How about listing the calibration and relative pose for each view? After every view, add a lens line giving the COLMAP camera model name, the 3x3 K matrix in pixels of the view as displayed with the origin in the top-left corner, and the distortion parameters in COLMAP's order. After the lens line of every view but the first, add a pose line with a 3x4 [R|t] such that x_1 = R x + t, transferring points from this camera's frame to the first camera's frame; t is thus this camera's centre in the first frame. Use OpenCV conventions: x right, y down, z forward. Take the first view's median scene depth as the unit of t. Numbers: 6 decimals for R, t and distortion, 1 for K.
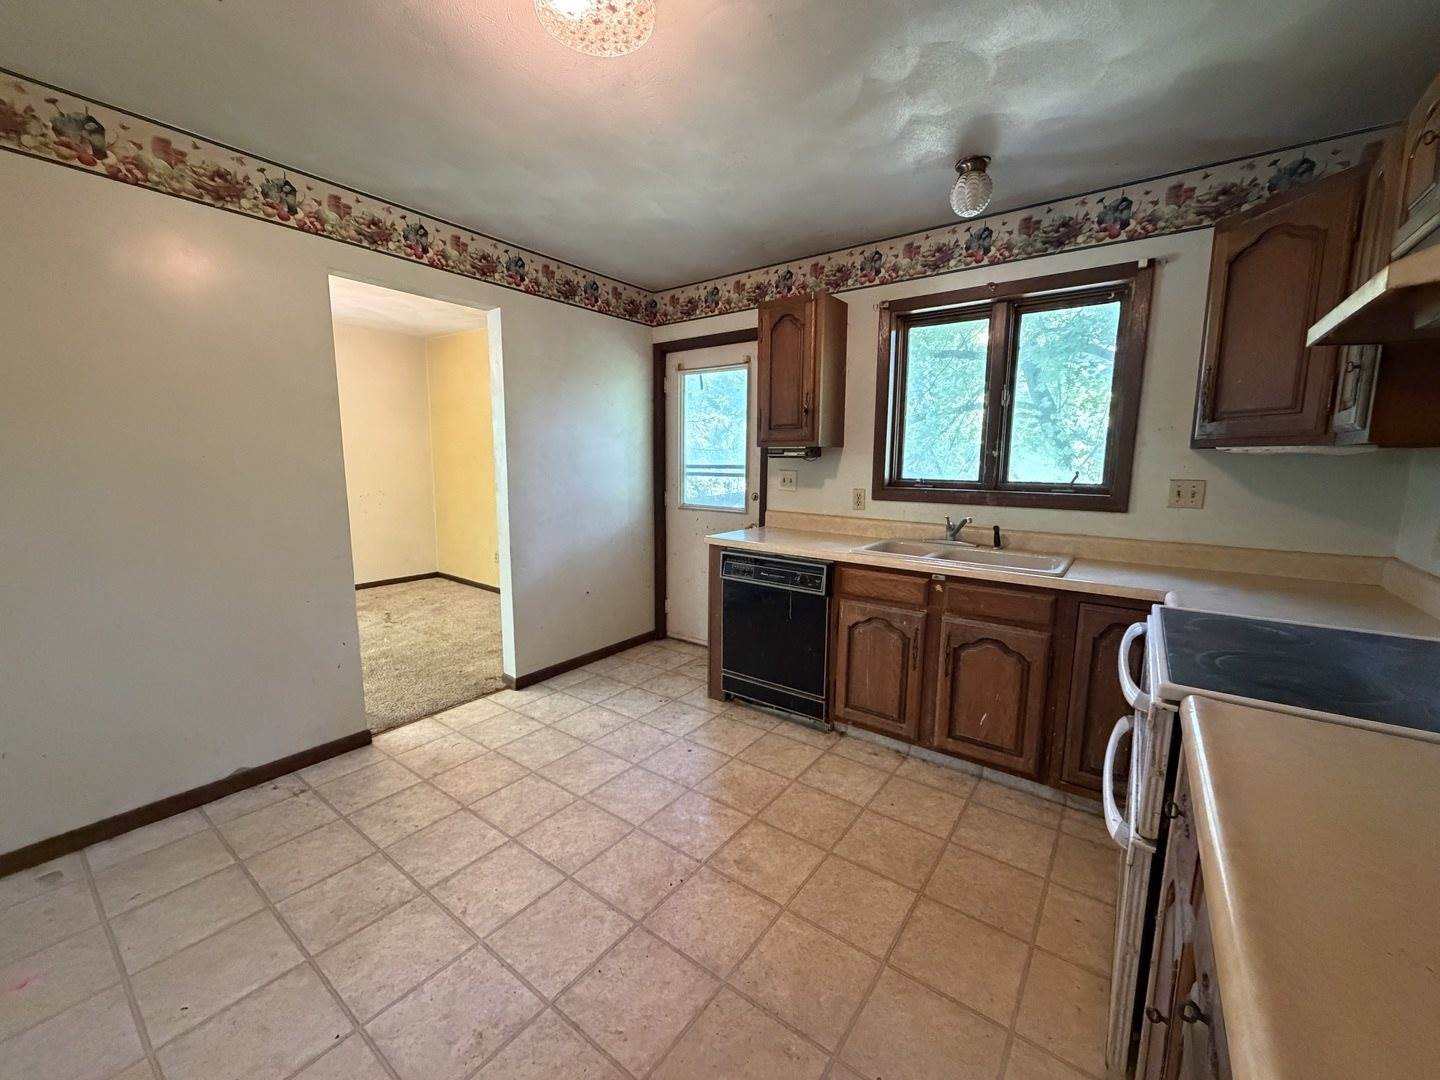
lens RADIAL K [[573.6, 0, 715.1], [0, 573.6, 537.5], [0, 0, 1]] dist [0.001389, 0.000302]
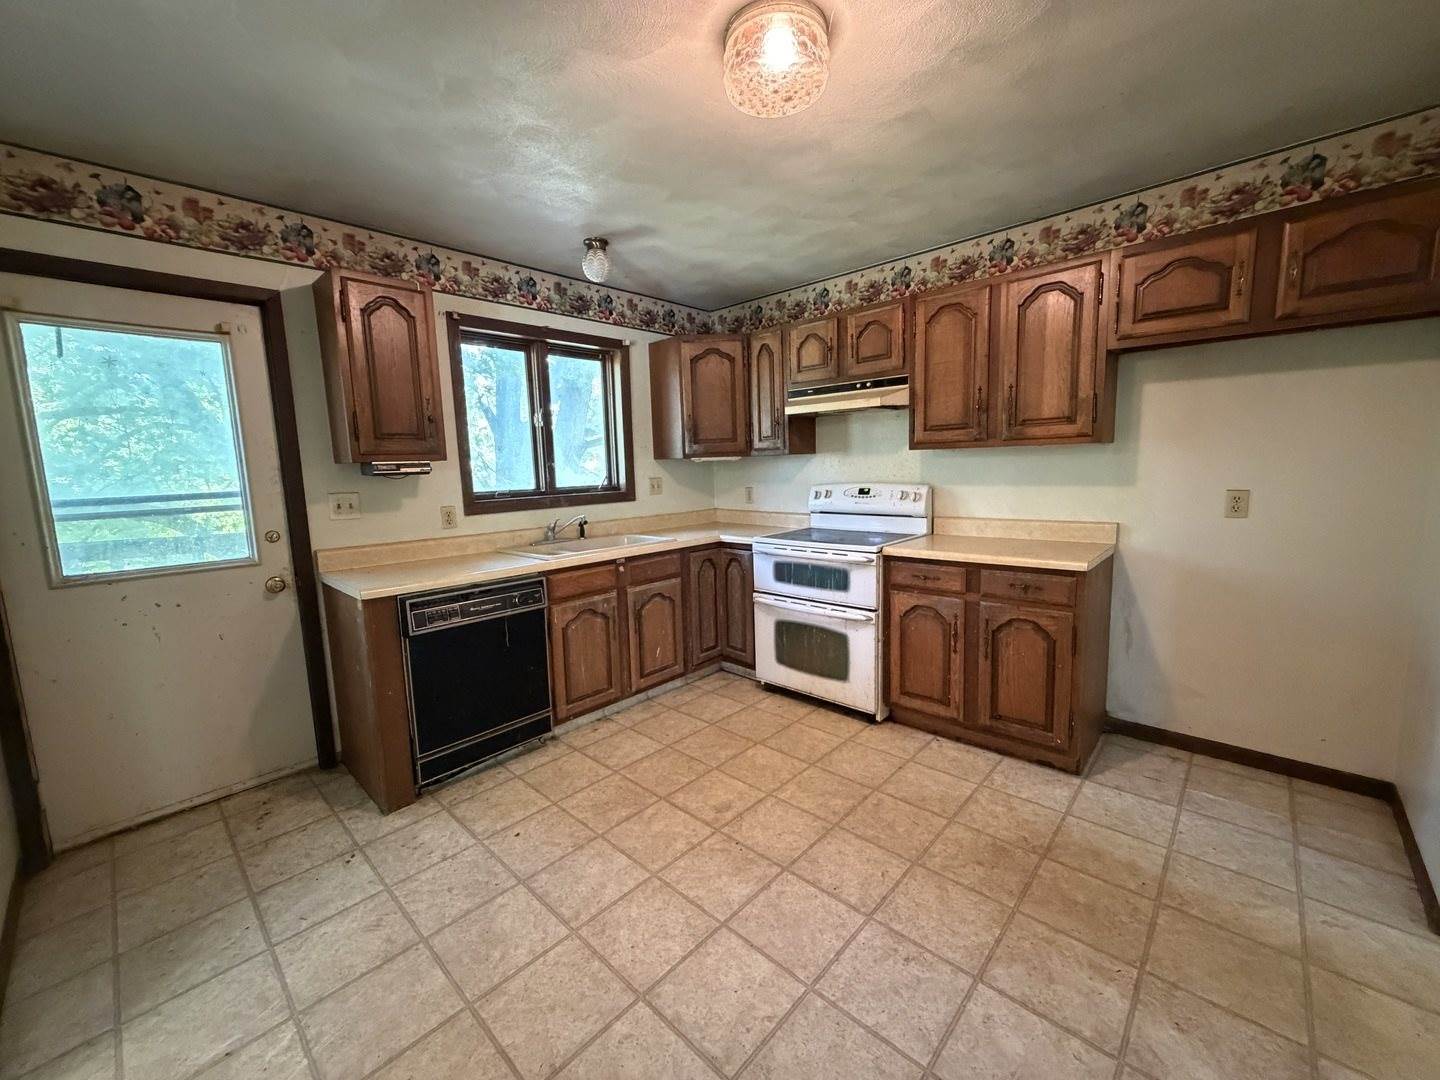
lens RADIAL K [[573.6, 0, 715.1], [0, 573.6, 537.5], [0, 0, 1]] dist [0.001389, 0.000302]
pose [[0.113999, -0.138547, 0.983773, -0.723137], [0.168554, 0.978570, 0.118282, -0.083882], [-0.979078, 0.152334, 0.134908, 0.535044]]
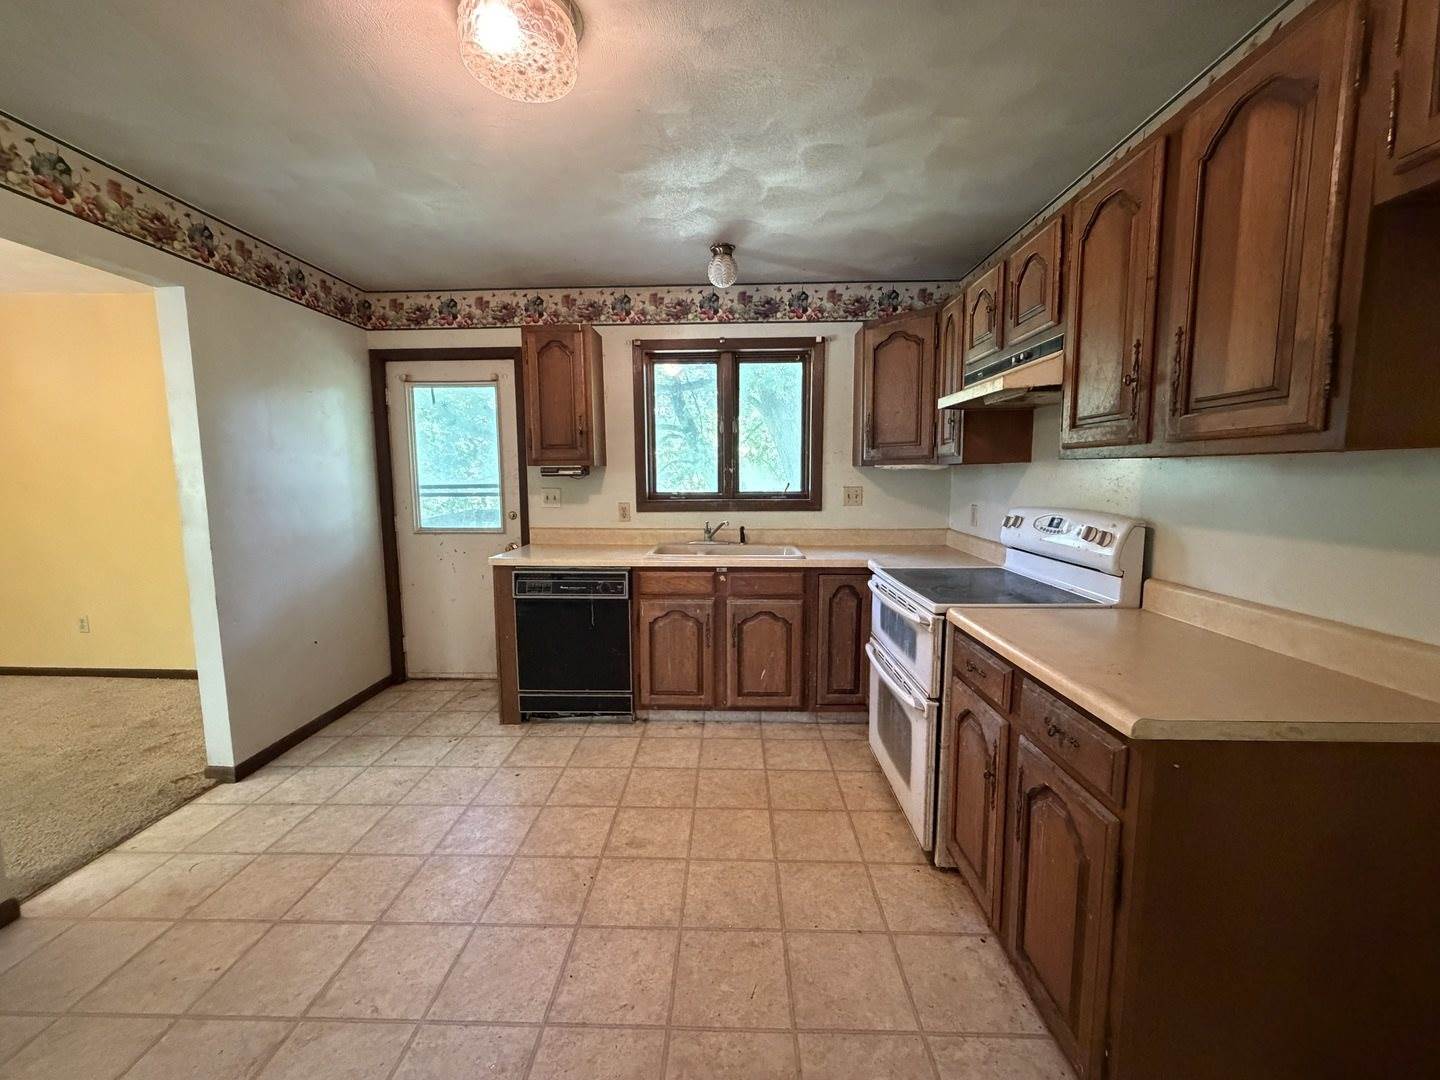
lens RADIAL K [[573.6, 0, 715.1], [0, 573.6, 537.5], [0, 0, 1]] dist [0.001389, 0.000302]
pose [[0.819184, -0.076025, 0.568469, -0.283444], [0.091801, 0.995777, 0.000883, -0.002488], [-0.566136, 0.051463, 0.822704, -0.017726]]
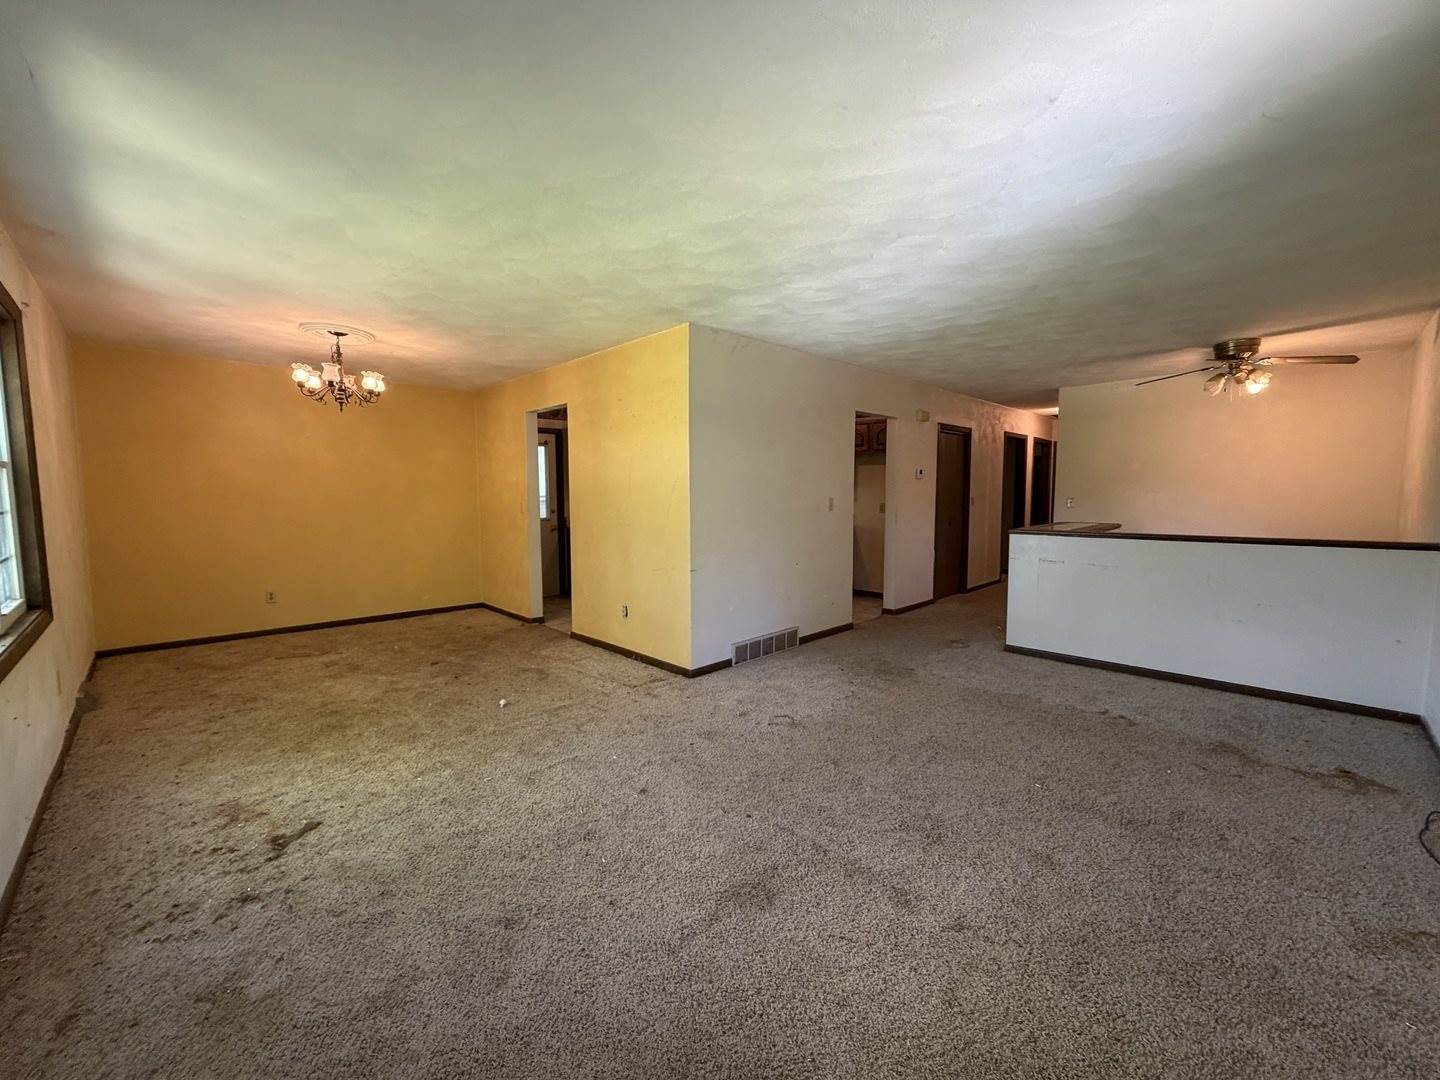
lens RADIAL K [[573.6, 0, 715.1], [0, 573.6, 537.5], [0, 0, 1]] dist [0.001389, 0.000302]
pose [[0.156124, -0.090094, 0.983620, -2.409919], [0.144129, 0.987251, 0.067549, -0.047001], [-0.977165, 0.131222, 0.167119, 0.187053]]
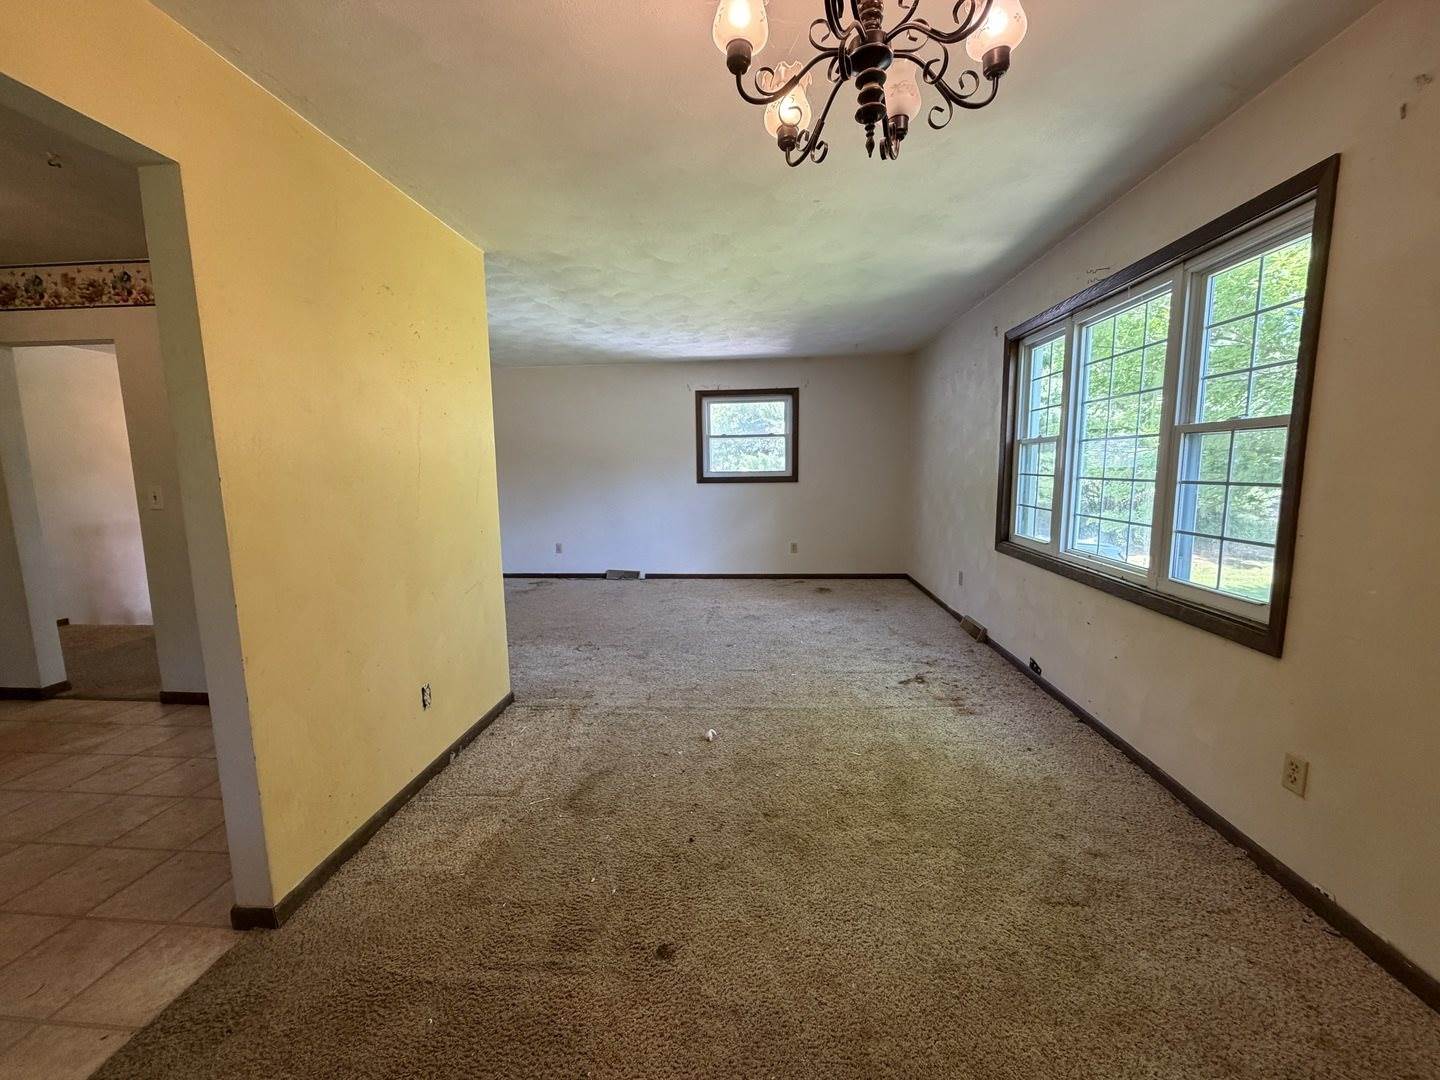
lens RADIAL K [[573.6, 0, 715.1], [0, 573.6, 537.5], [0, 0, 1]] dist [0.001389, 0.000302]
pose [[-0.849448, 0.070421, -0.522953, -0.740791], [-0.067249, 0.968526, 0.239658, -0.249862], [0.523370, 0.238745, -0.817976, 1.679108]]
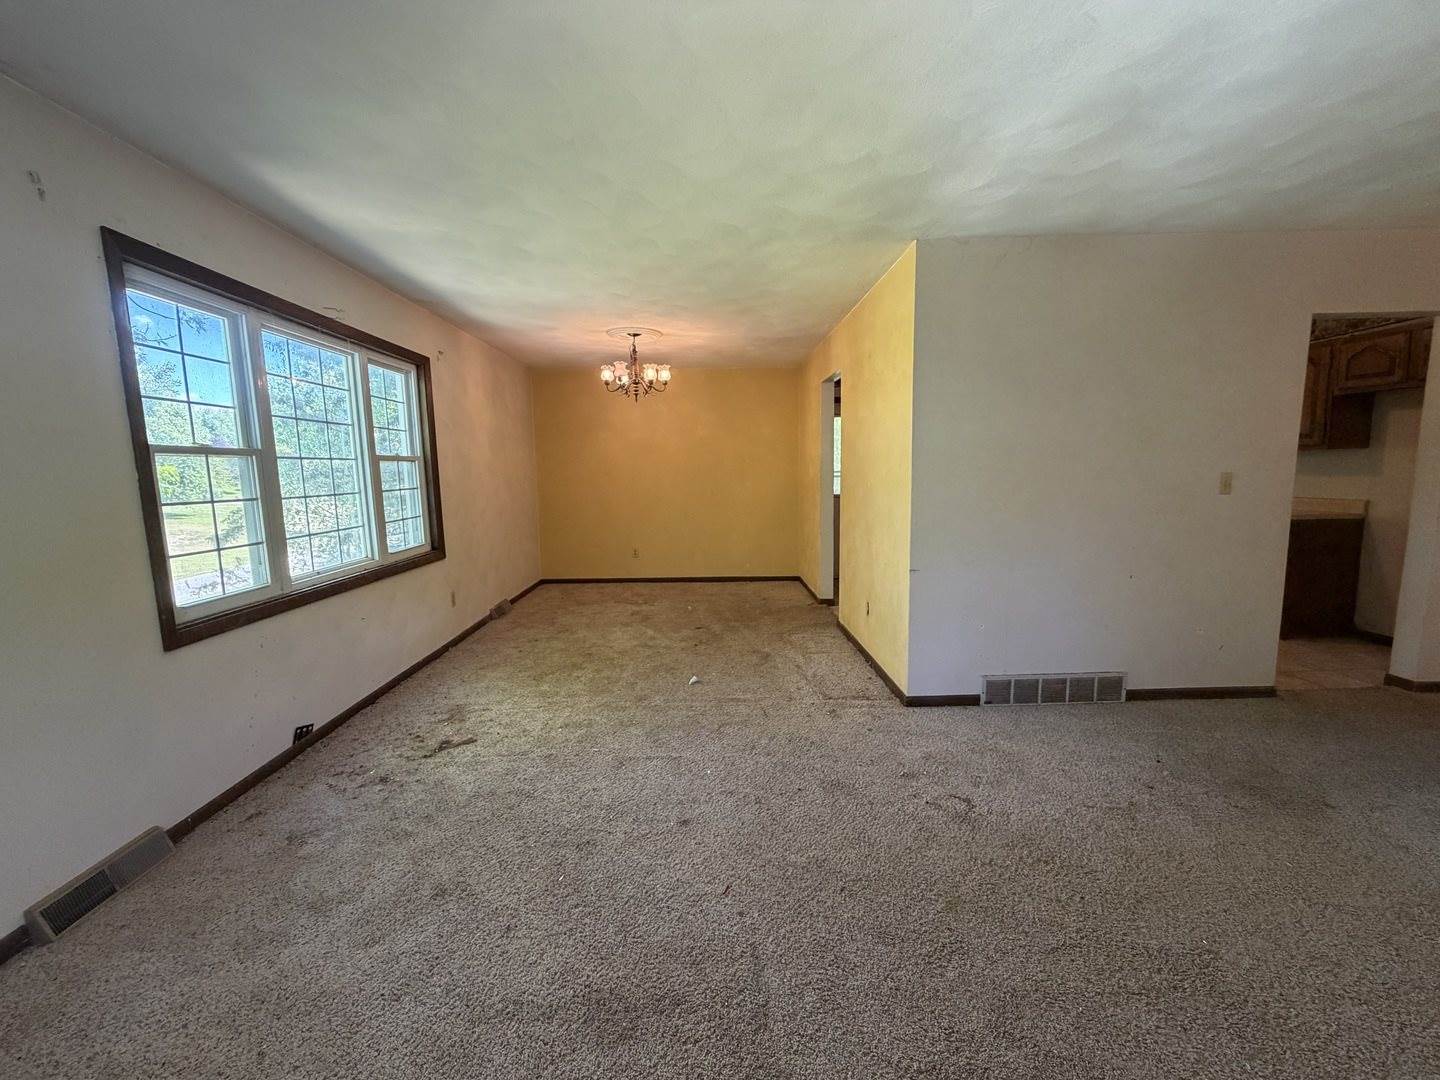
lens RADIAL K [[573.6, 0, 715.1], [0, 573.6, 537.5], [0, 0, 1]] dist [0.001389, 0.000302]
pose [[0.791598, -0.100744, 0.602681, -1.965322], [0.114195, 0.993329, 0.016054, 0.000391], [-0.600277, 0.056114, 0.797821, -0.174278]]
